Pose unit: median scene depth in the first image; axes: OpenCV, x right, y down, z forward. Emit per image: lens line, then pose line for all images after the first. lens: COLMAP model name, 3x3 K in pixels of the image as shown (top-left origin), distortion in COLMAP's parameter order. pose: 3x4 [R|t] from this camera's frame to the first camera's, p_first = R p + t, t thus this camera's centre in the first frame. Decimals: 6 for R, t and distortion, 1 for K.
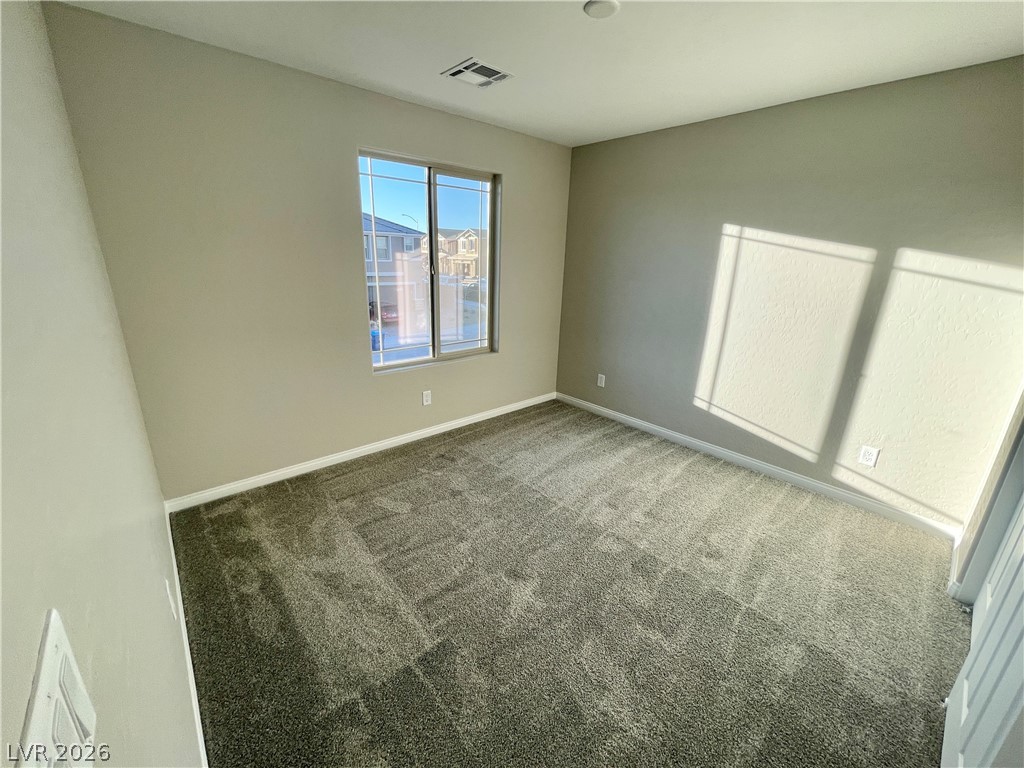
lens RADIAL K [[412.3, 0, 508.1], [0, 412.3, 382.0], [0, 0, 1]] dist [-0.007073, 0.000904]
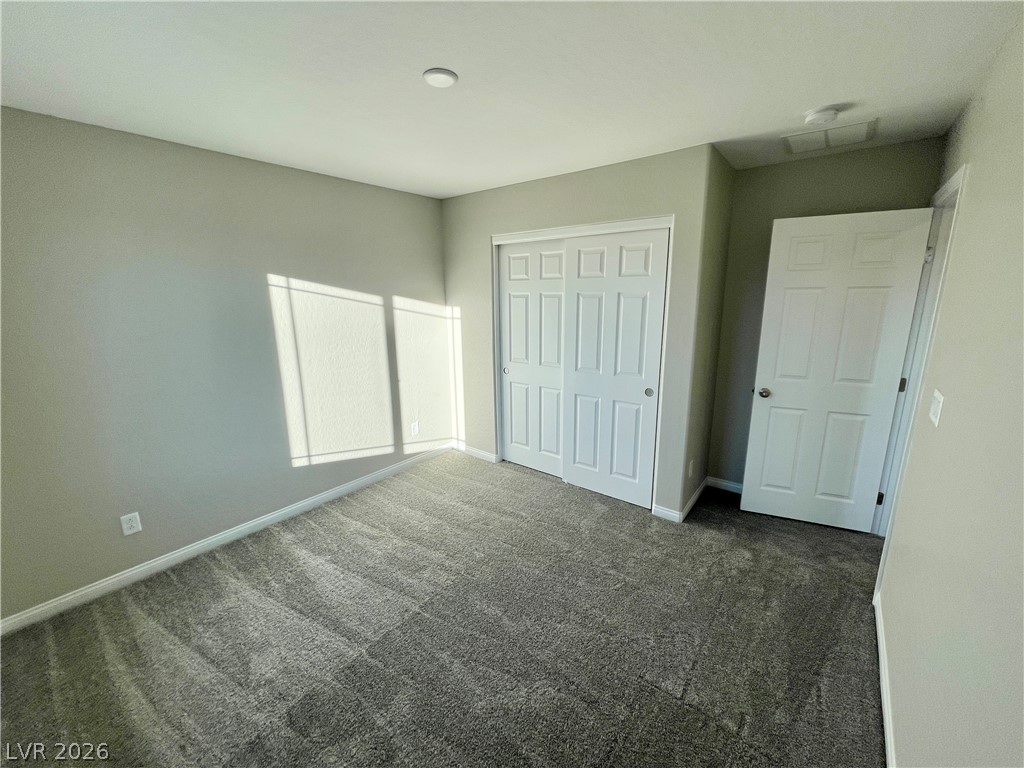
lens RADIAL K [[412.3, 0, 508.1], [0, 412.3, 382.0], [0, 0, 1]] dist [-0.007073, 0.000904]
pose [[-0.174115, -0.235994, 0.956029, -0.520989], [0.296256, 0.913326, 0.279408, -0.264798], [-0.939104, 0.331879, -0.089109, 0.666807]]
